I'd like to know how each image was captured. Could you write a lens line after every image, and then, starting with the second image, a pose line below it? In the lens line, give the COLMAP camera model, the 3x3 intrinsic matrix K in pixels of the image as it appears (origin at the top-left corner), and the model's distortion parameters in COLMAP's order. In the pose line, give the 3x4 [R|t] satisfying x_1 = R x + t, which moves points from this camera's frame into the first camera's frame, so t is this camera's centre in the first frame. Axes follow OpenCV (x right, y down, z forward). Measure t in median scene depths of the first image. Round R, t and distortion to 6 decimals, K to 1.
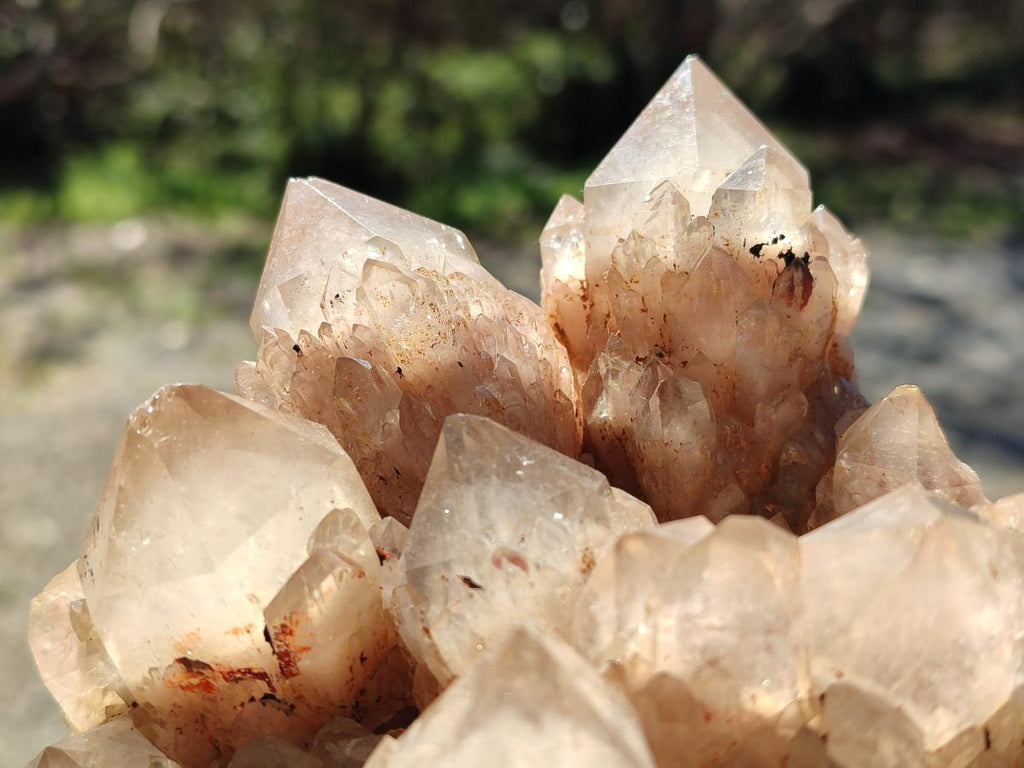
lens RADIAL K [[1548.0, 0, 512.0], [0, 1548.0, 384.0], [0, 0, 1]] dist [0.227937, -1.460900]
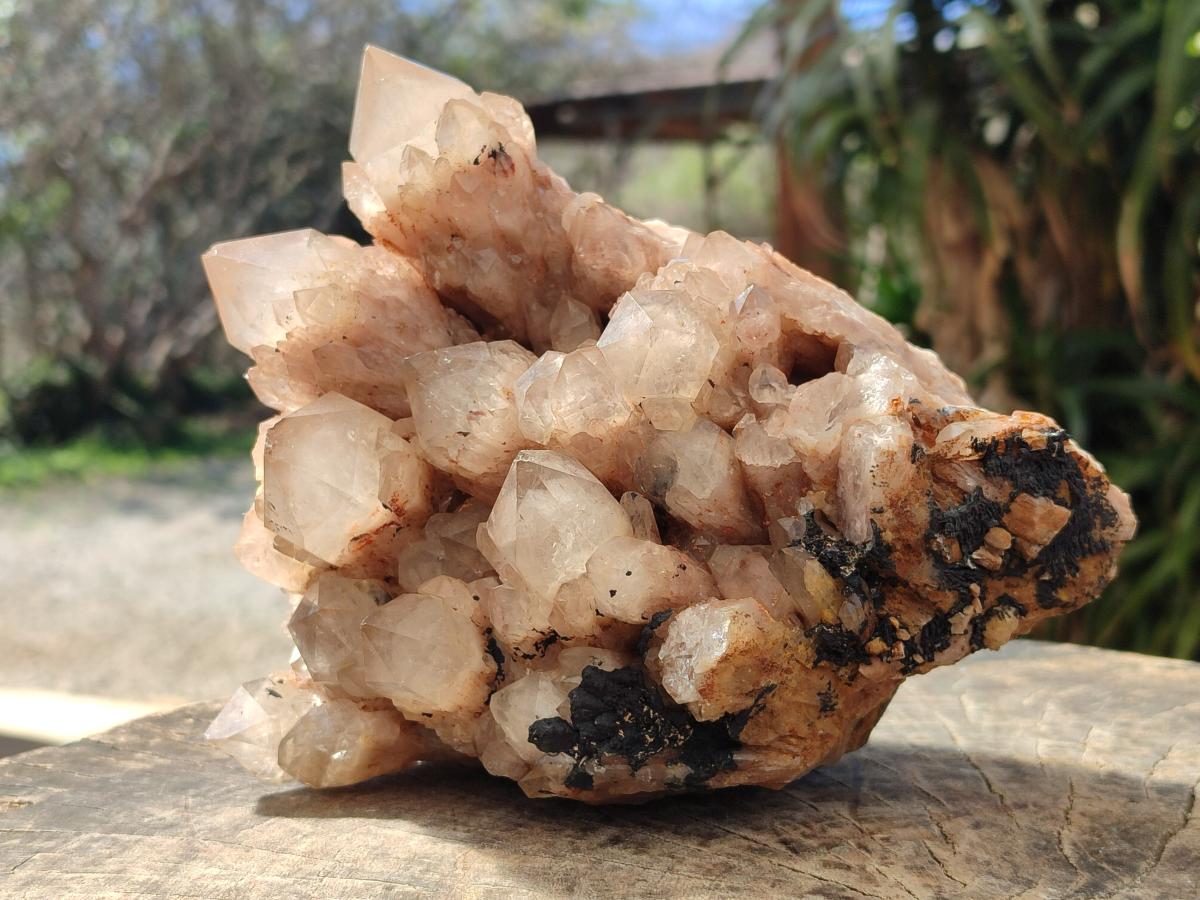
lens RADIAL K [[1766.7, 0, 600.0], [0, 1766.7, 450.0], [0, 0, 1]] dist [0.353112, -2.295571]
pose [[0.839302, -0.532995, 0.107186, -0.128919], [0.452748, 0.794375, 0.404954, -0.672423], [-0.300984, -0.291350, 0.908033, -1.087010]]
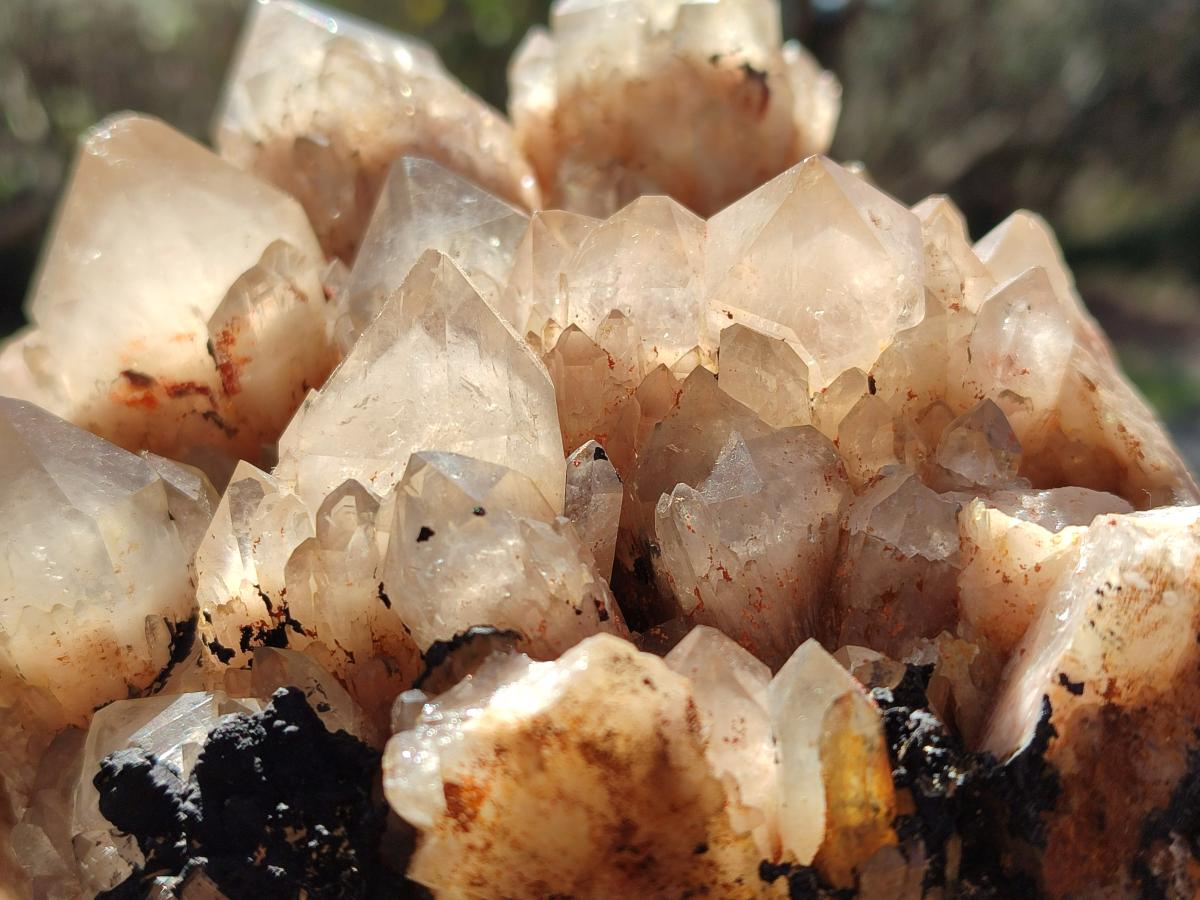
lens RADIAL K [[1814.1, 0, 600.0], [0, 1814.1, 450.0], [0, 0, 1]] dist [0.227937, -1.460900]
pose [[0.999816, 0.018779, 0.003912, 0.096649], [-0.018391, 0.996404, -0.082709, 0.317741], [-0.005451, 0.082622, 0.996566, -0.202767]]
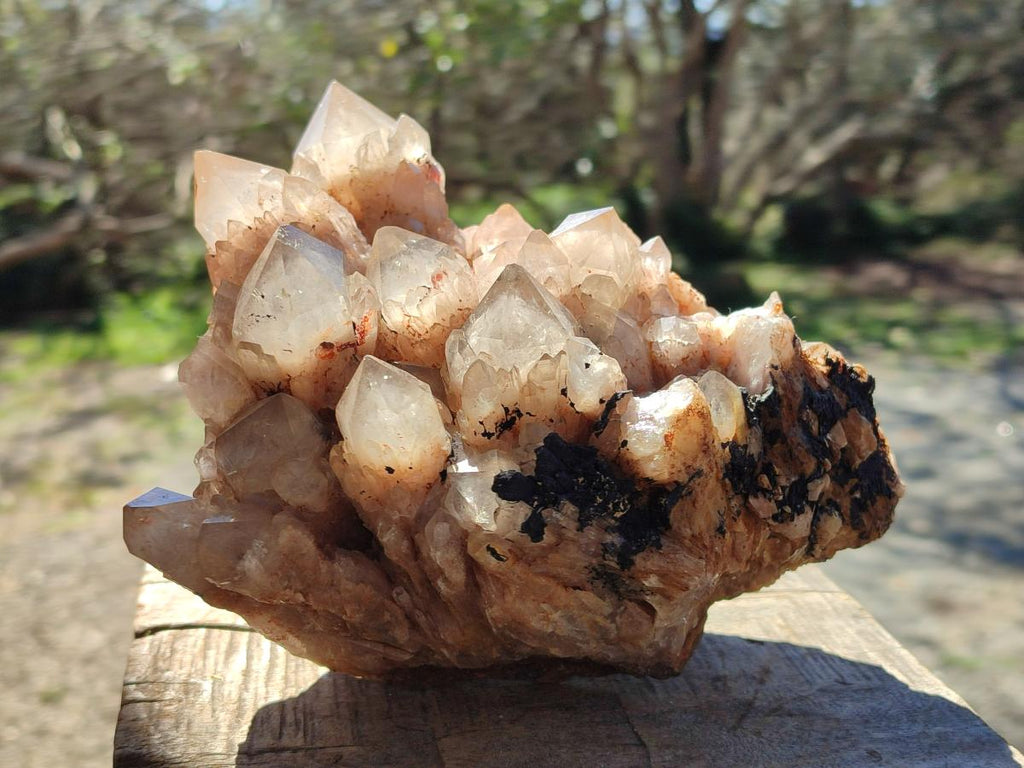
lens RADIAL K [[1507.6, 0, 512.0], [0, 1507.6, 384.0], [0, 0, 1]] dist [0.353112, -2.295571]
pose [[0.749038, -0.181481, 0.637187, -1.376251], [0.223733, 0.974542, 0.014559, 0.258313], [-0.623607, 0.131654, 0.770572, -0.812423]]
